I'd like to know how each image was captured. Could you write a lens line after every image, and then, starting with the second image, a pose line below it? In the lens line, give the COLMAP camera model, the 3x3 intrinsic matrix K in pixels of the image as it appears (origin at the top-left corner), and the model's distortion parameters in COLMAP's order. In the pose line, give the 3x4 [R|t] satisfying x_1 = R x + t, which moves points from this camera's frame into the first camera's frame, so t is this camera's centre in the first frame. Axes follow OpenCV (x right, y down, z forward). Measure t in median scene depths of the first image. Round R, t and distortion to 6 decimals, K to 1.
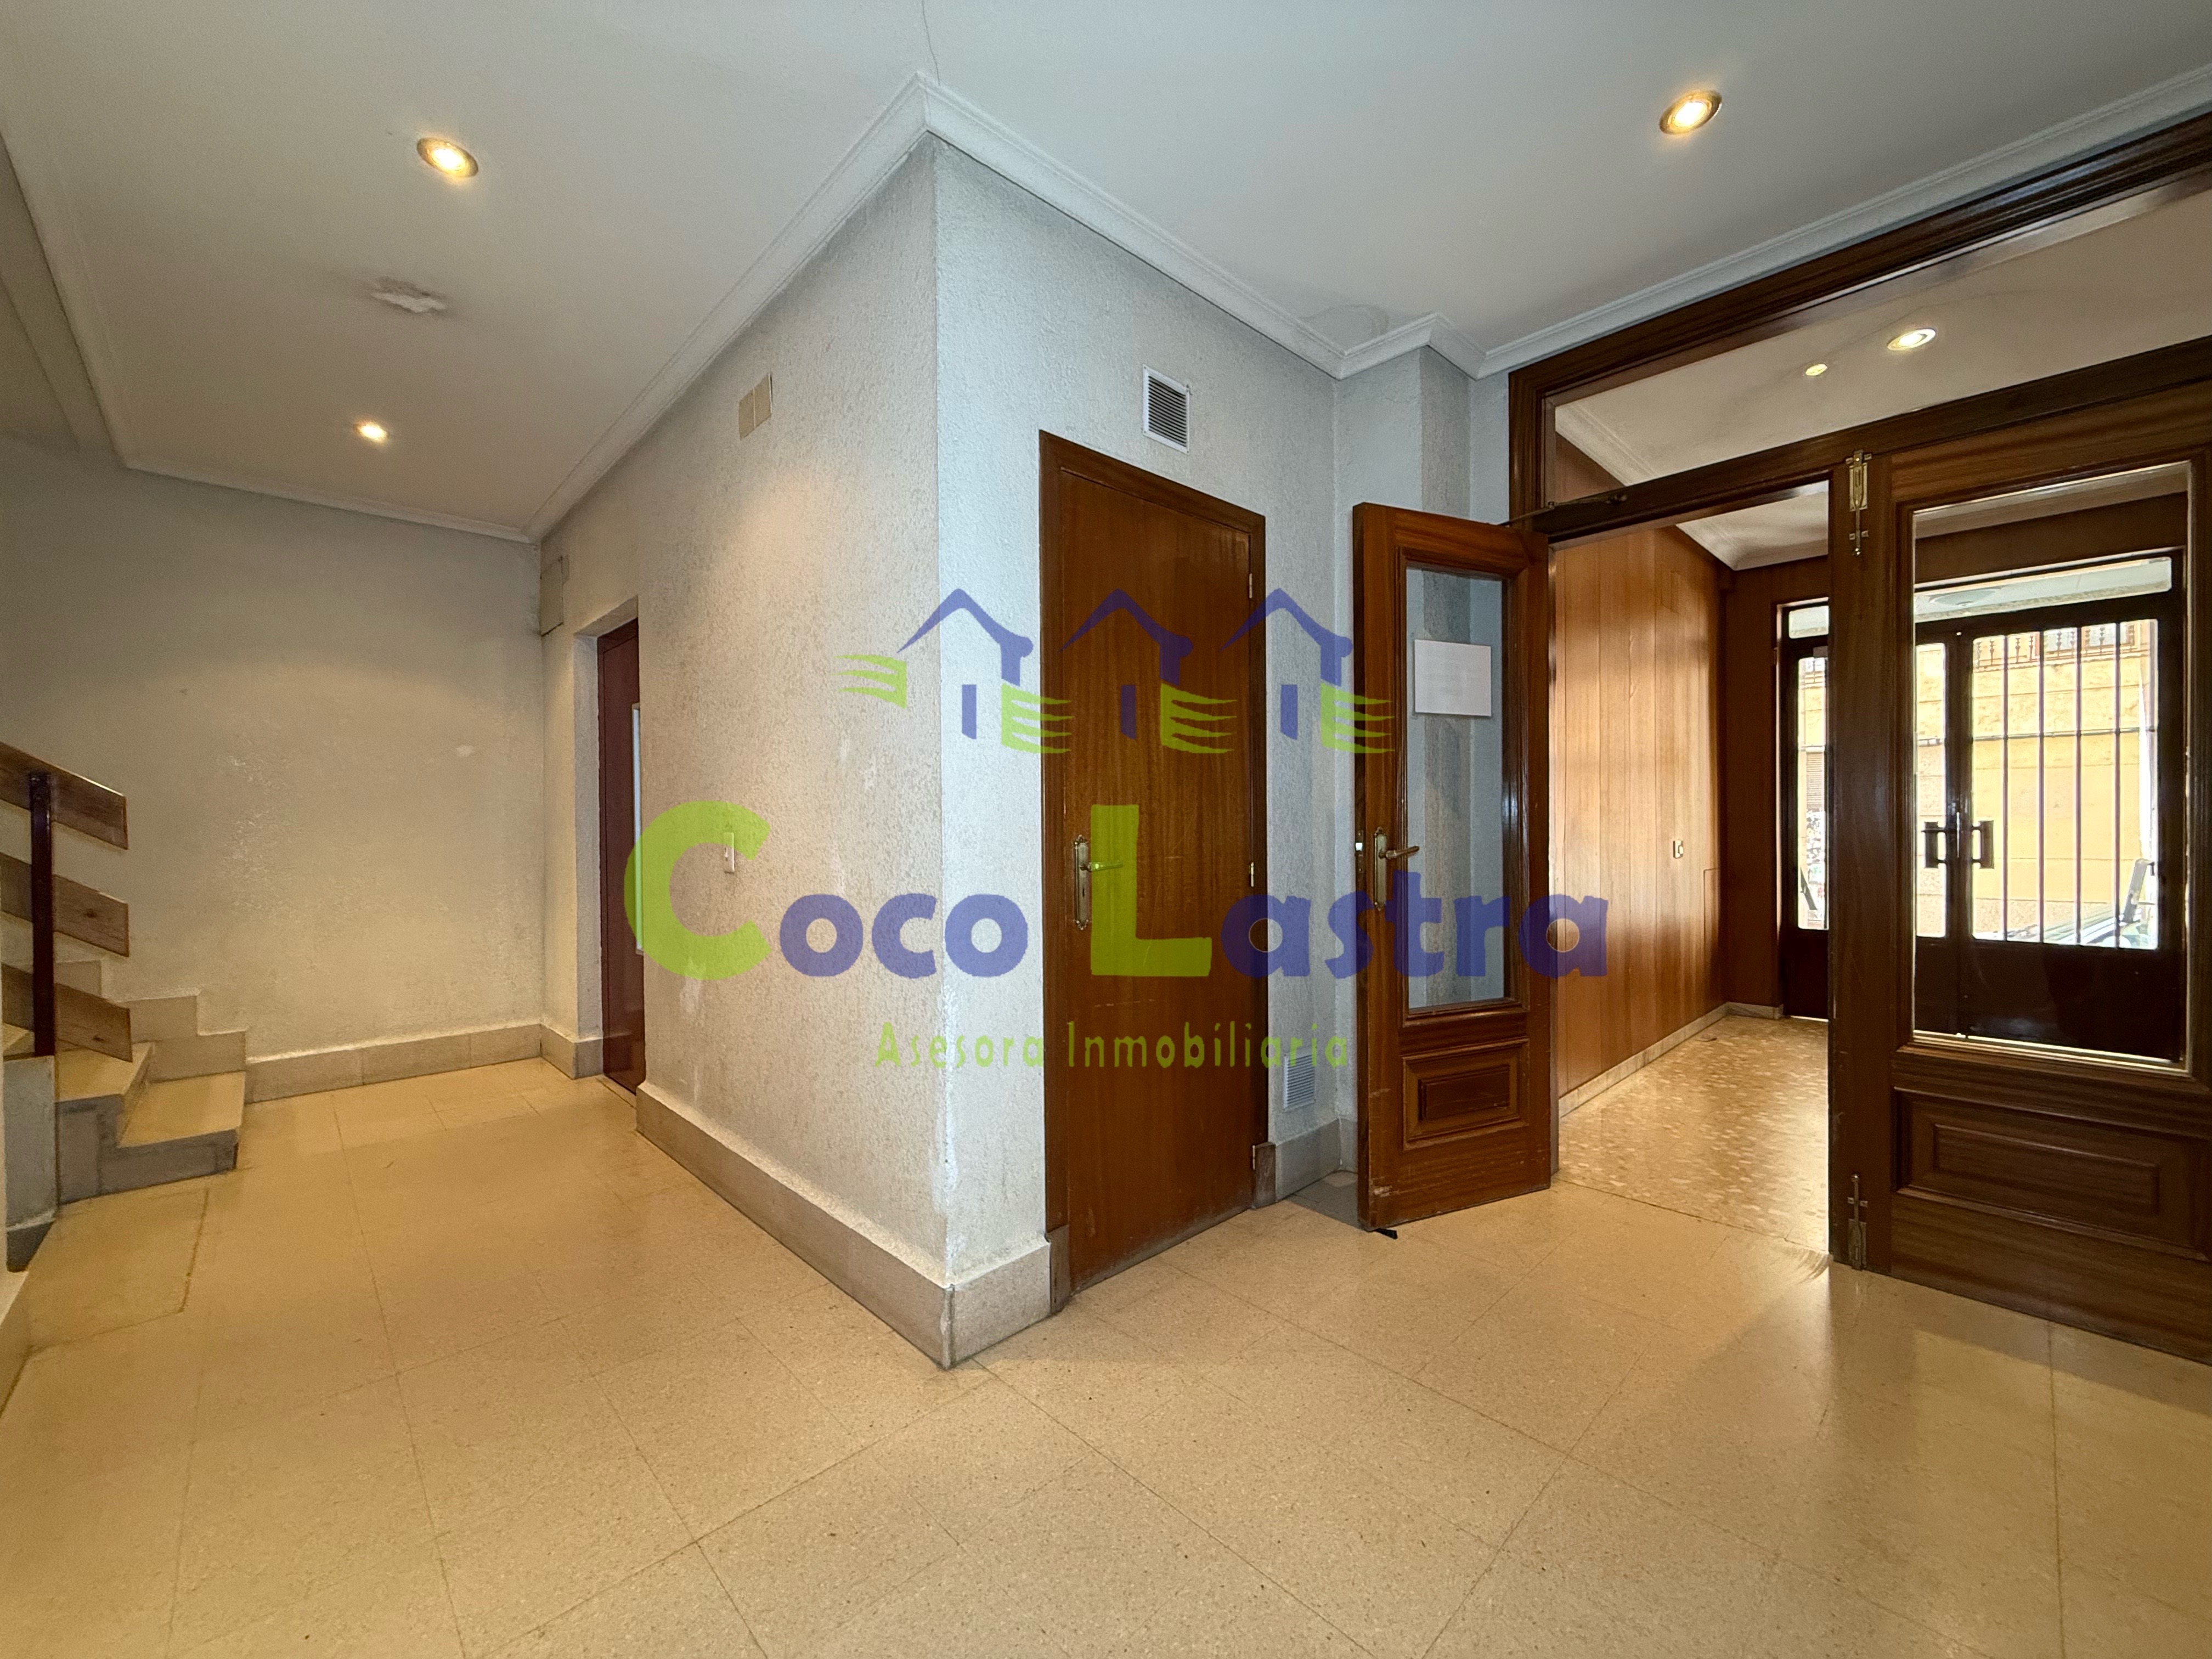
lens RADIAL K [[877.5, 0, 1101.4], [0, 877.5, 826.7], [0, 0, 1]] dist [-0.000478, -0.000336]
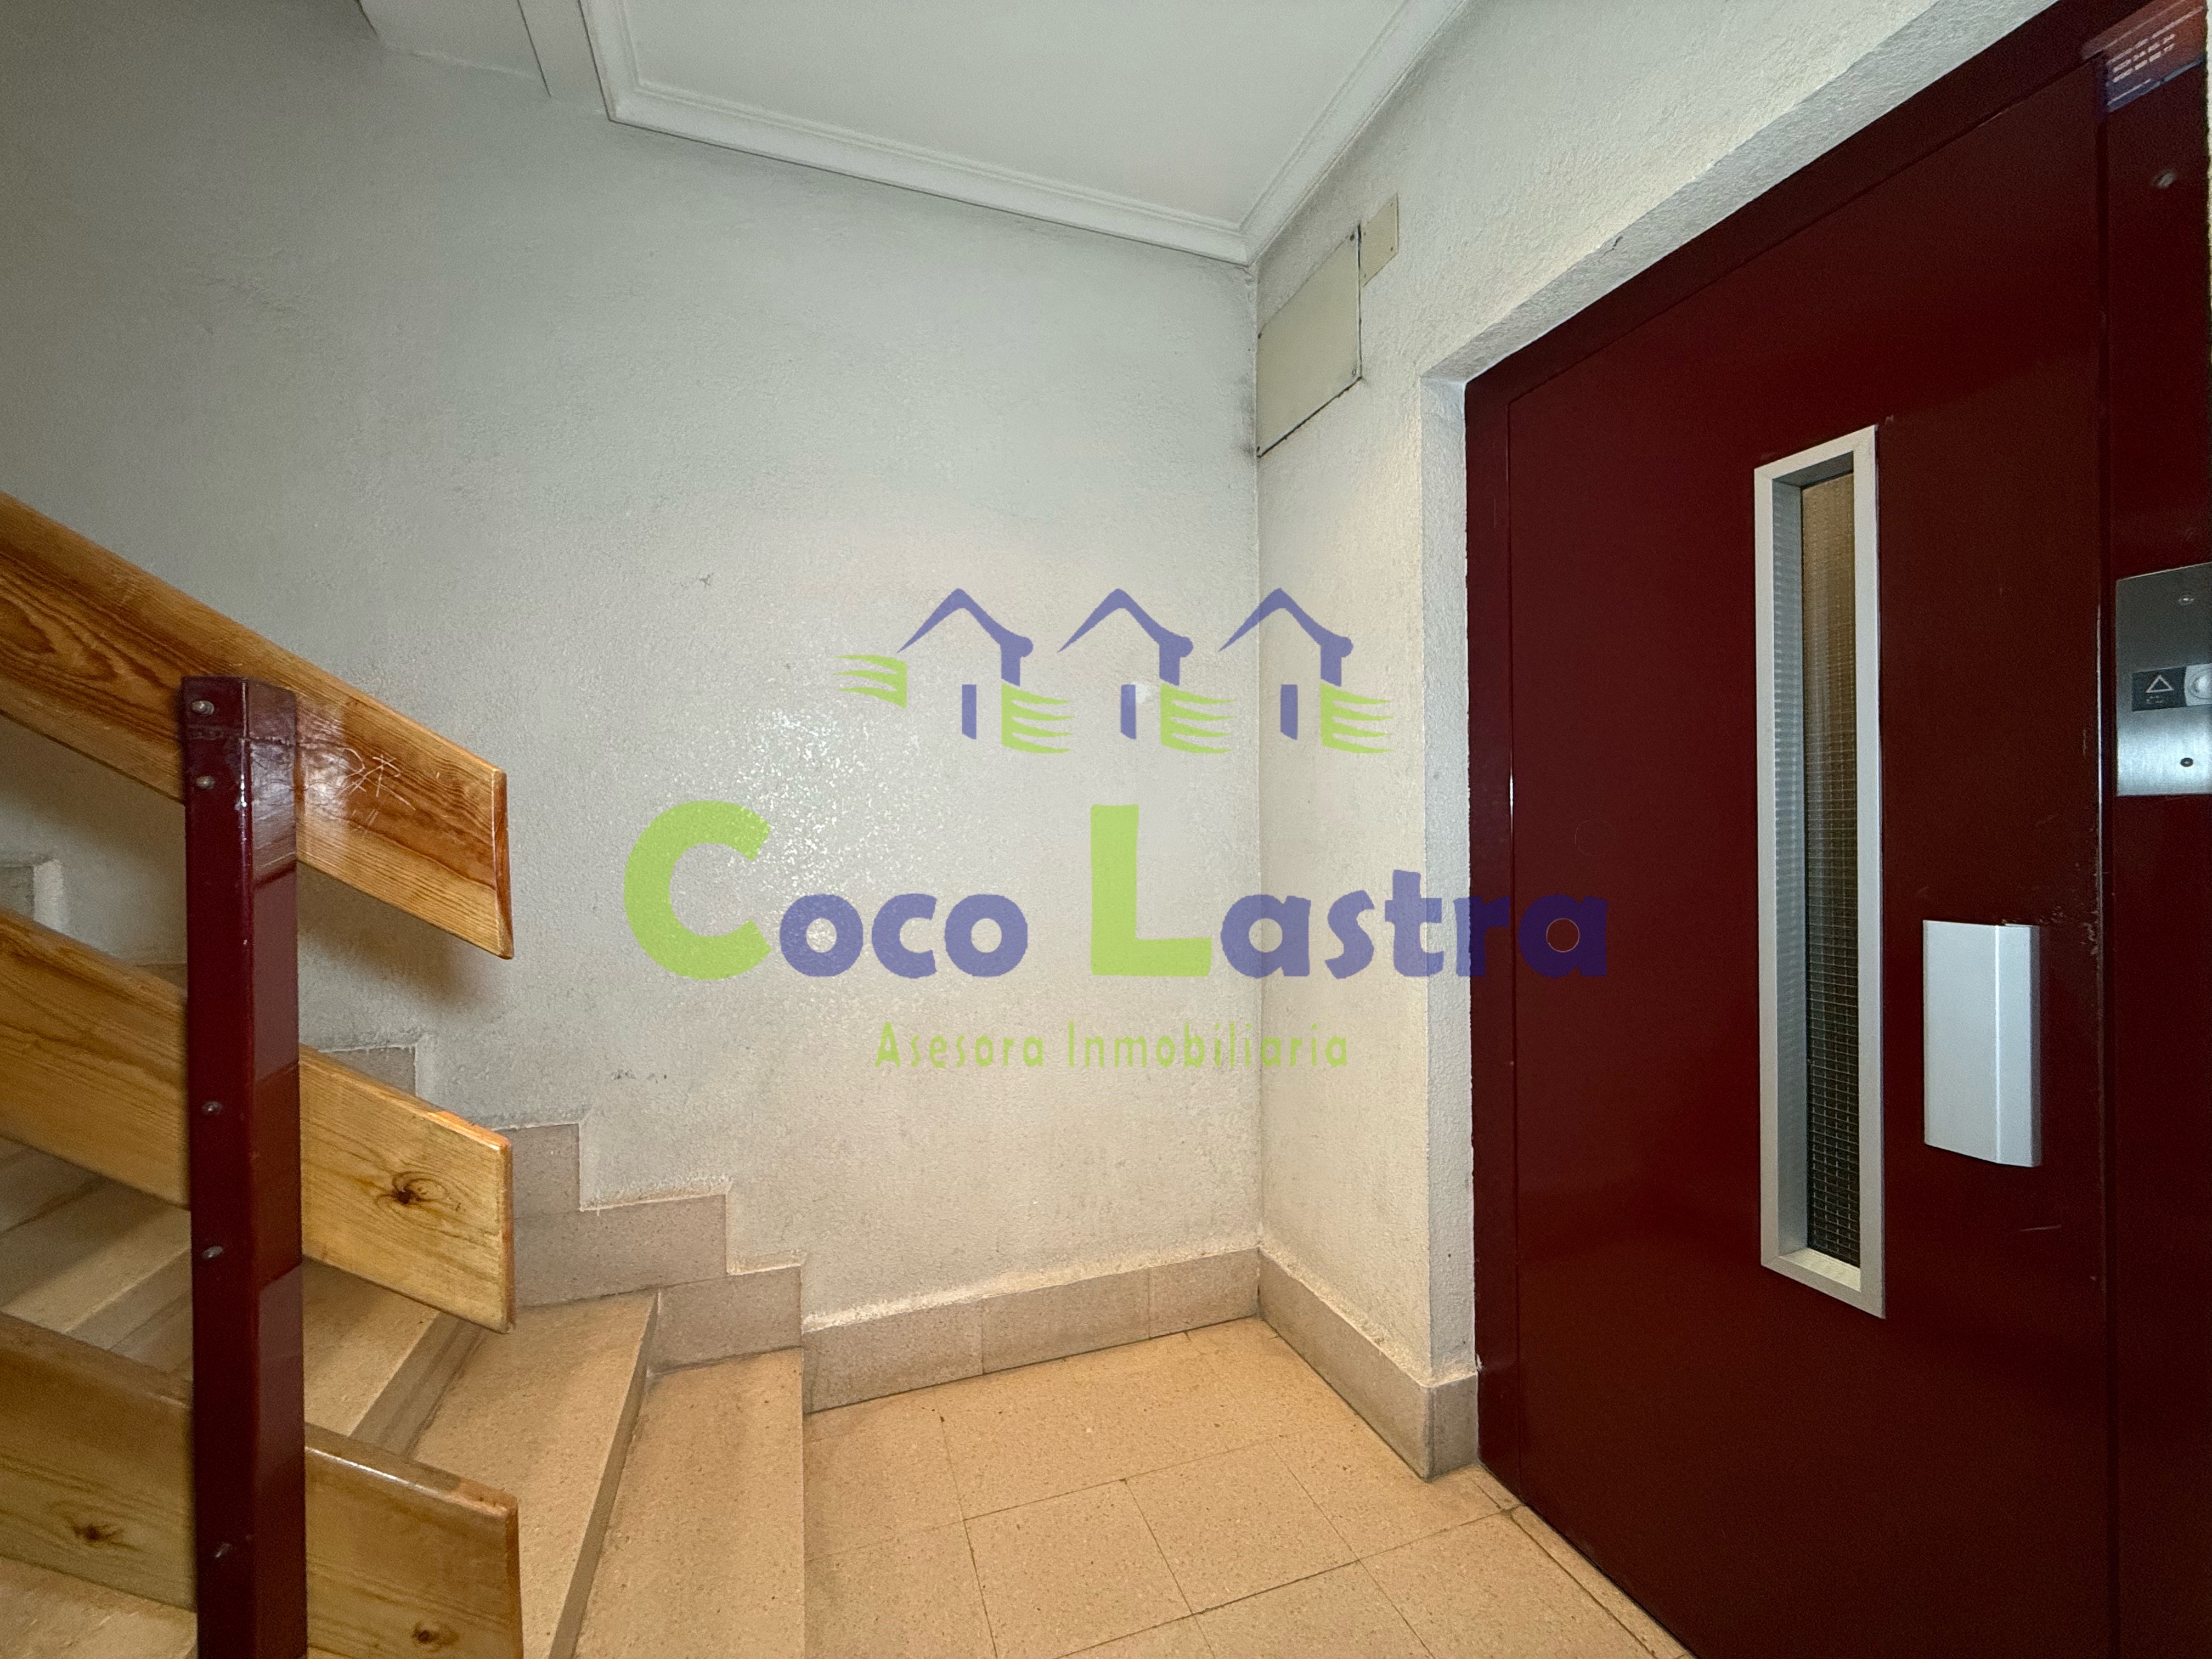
lens RADIAL K [[877.5, 0, 1097.5], [0, 877.5, 827.7], [0, 0, 1]] dist [-0.000478, -0.000336]
pose [[0.910986, 0.001149, -0.412435, -0.572599], [0.000463, 0.999993, 0.003809, -0.013092], [0.412437, -0.003661, 0.910979, 0.571079]]
